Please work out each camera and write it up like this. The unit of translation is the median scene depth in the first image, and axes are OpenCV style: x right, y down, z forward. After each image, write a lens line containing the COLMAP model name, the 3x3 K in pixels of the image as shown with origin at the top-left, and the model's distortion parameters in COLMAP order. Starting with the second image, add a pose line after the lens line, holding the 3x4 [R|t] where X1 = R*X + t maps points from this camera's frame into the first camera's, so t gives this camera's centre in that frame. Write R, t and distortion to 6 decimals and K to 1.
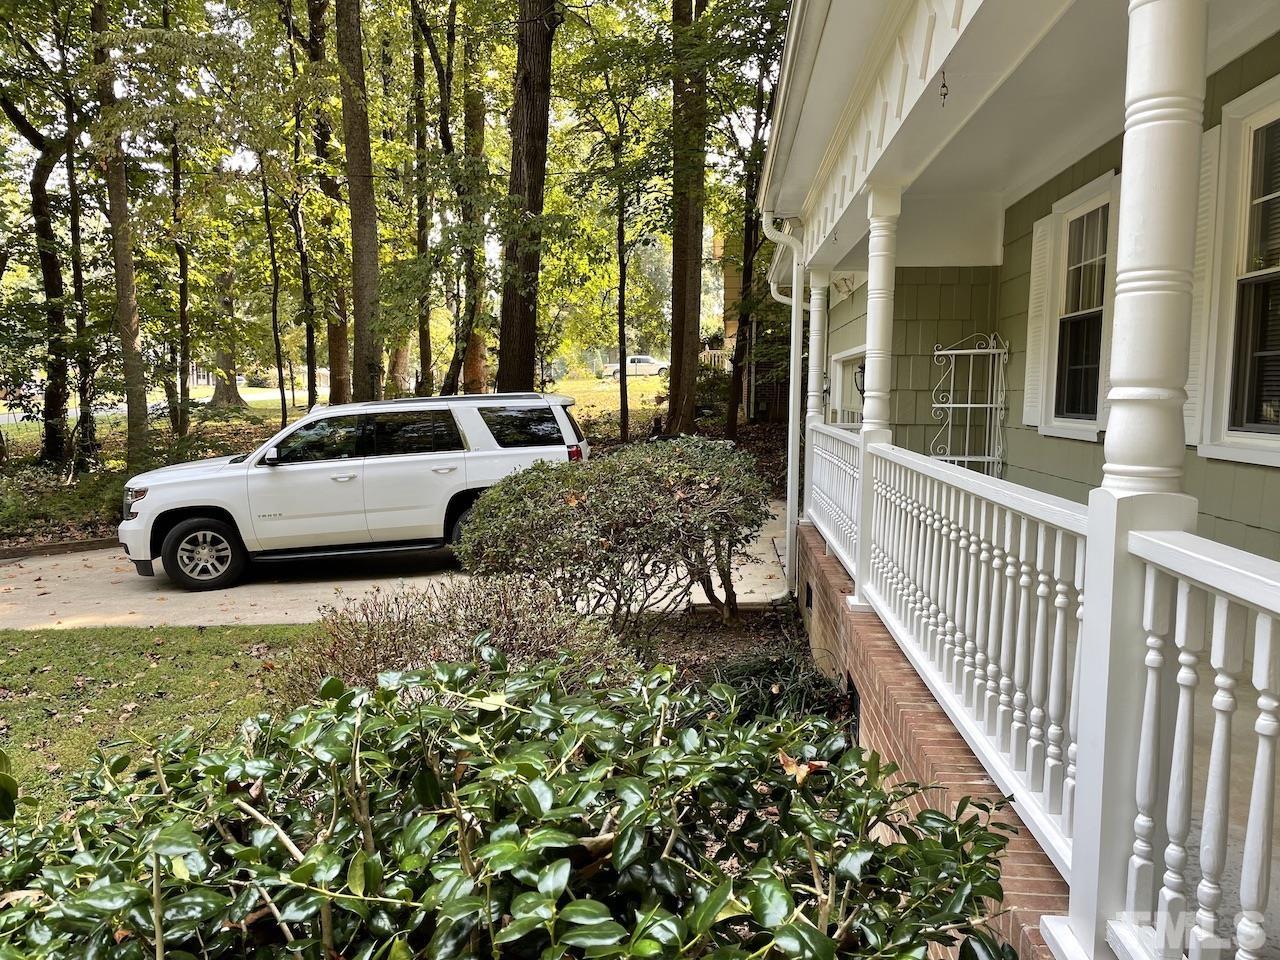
lens RADIAL K [[959.0, 0, 640.0], [0, 959.0, 480.0], [0, 0, 1]] dist [0.075146, -0.106581]
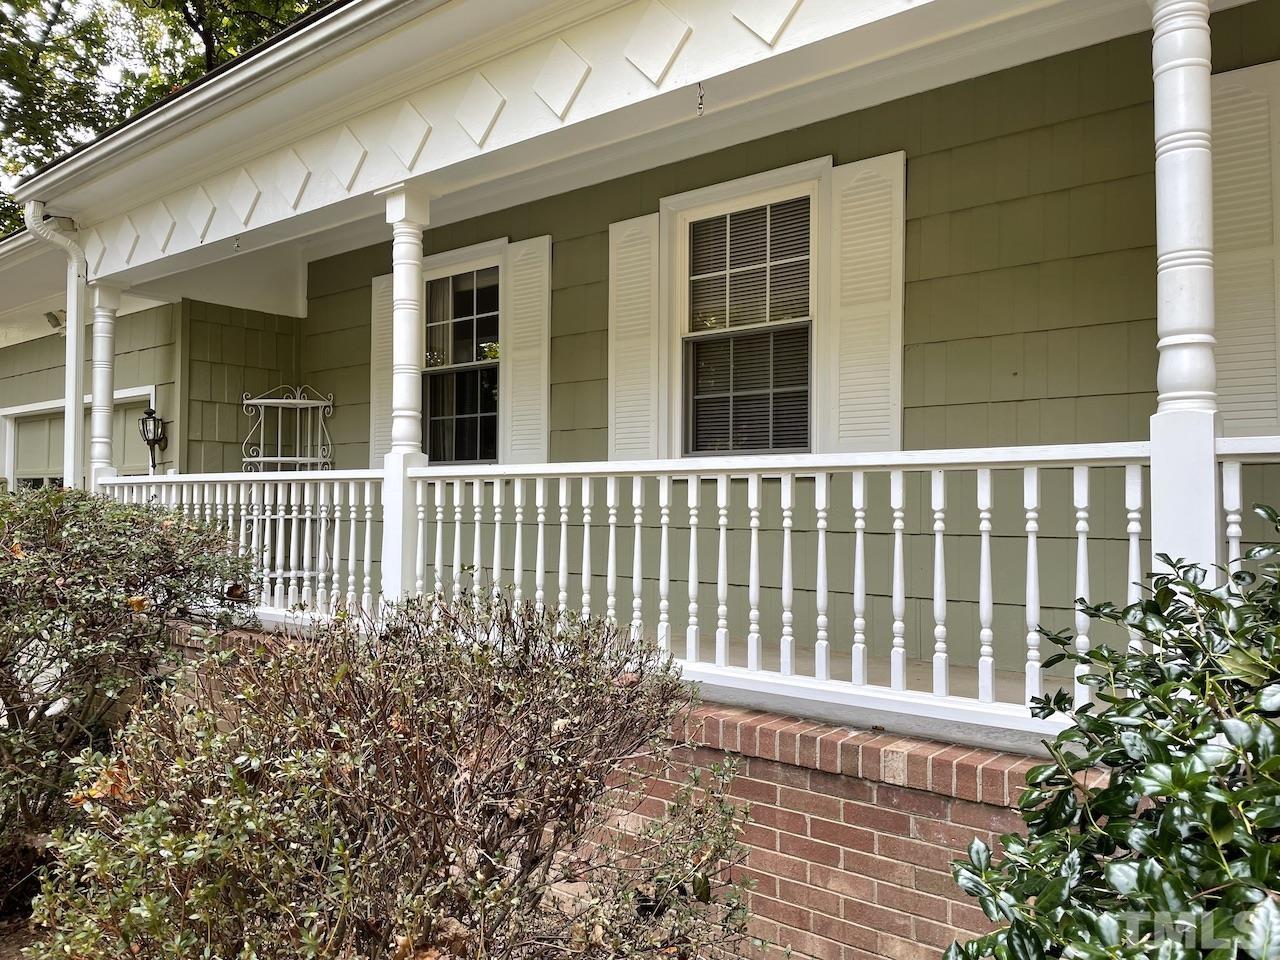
lens RADIAL K [[959.0, 0, 640.0], [0, 959.0, 480.0], [0, 0, 1]] dist [0.075146, -0.106581]
pose [[0.565031, 0.012420, 0.824976, -0.442289], [0.075755, 0.994882, -0.066862, 0.058117], [-0.821585, 0.100275, 0.561198, 0.359789]]
